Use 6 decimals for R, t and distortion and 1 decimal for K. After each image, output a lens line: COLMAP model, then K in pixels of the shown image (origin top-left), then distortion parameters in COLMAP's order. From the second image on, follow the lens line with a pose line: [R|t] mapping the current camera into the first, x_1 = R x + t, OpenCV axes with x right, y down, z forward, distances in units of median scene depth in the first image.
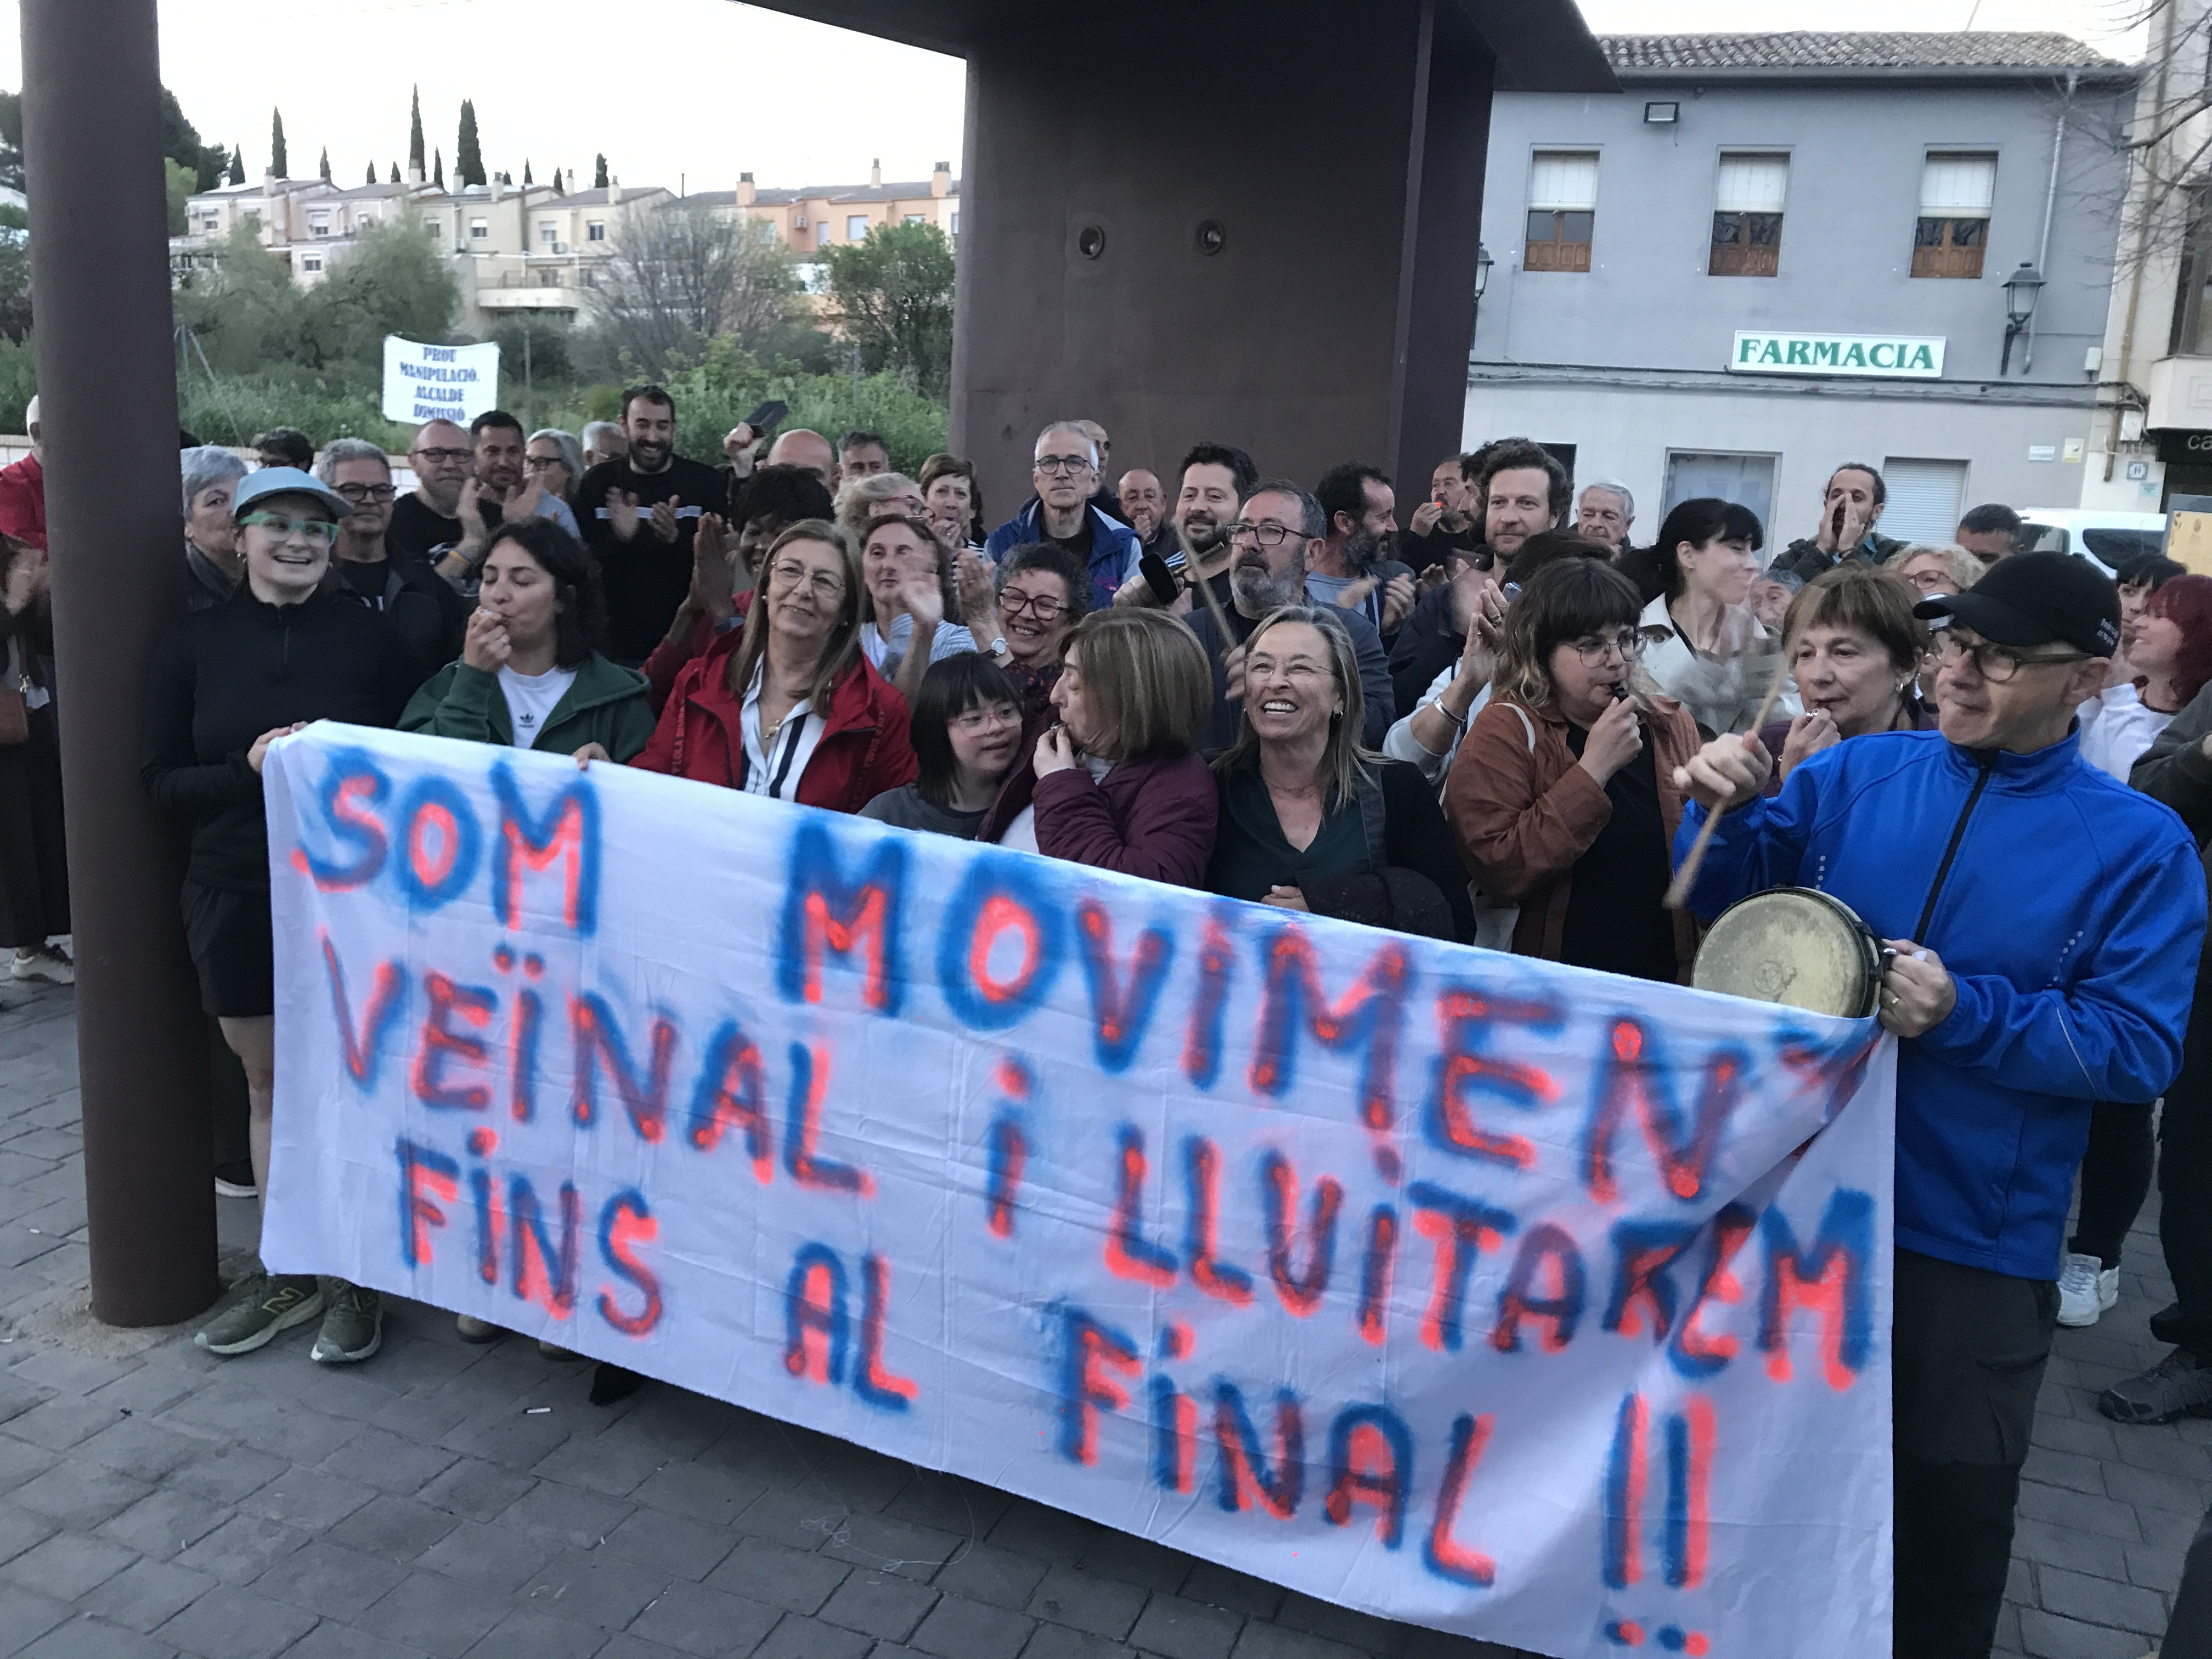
lens RADIAL K [[1960.4, 0, 1119.6], [0, 1960.4, 826.4], [0, 0, 1]] dist [-0.011603, 0.106526]
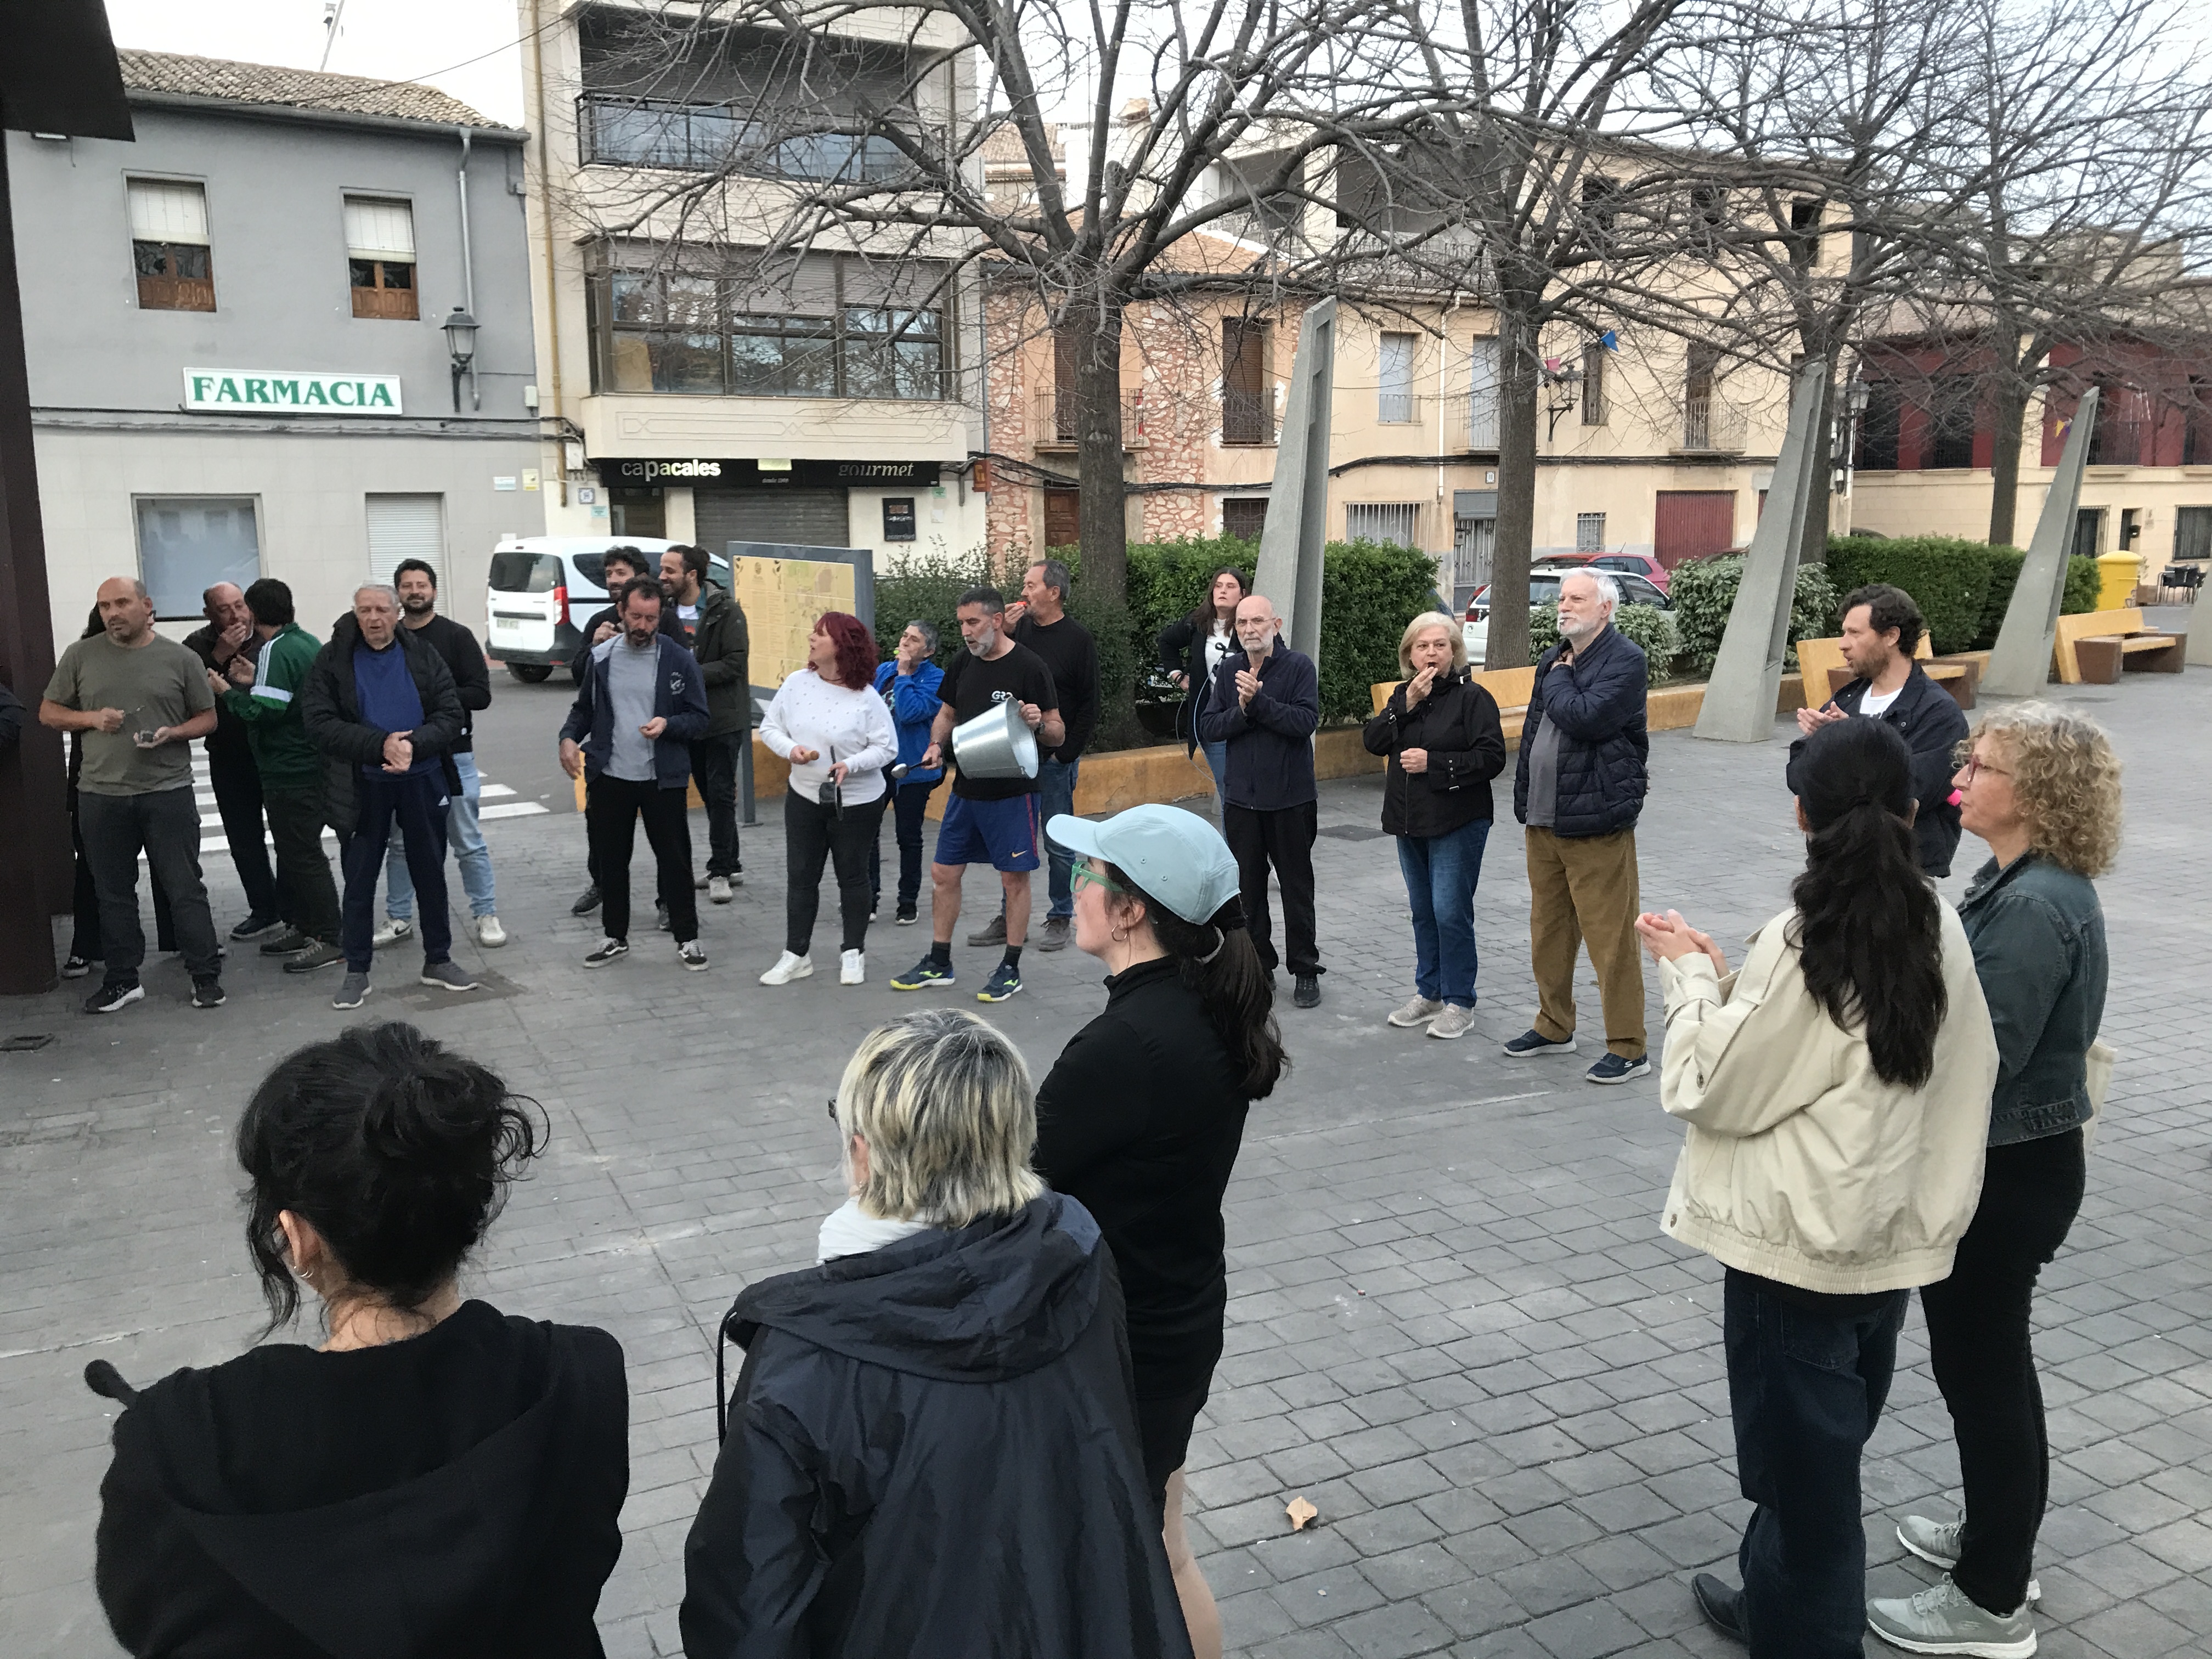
lens RADIAL K [[1960.4, 0, 1119.6], [0, 1960.4, 826.4], [0, 0, 1]] dist [-0.011603, 0.106526]
pose [[0.664845, -0.175944, 0.725965, -0.116347], [0.185940, 0.980254, 0.067287, -0.016354], [-0.723469, 0.090250, 0.684432, 0.044809]]
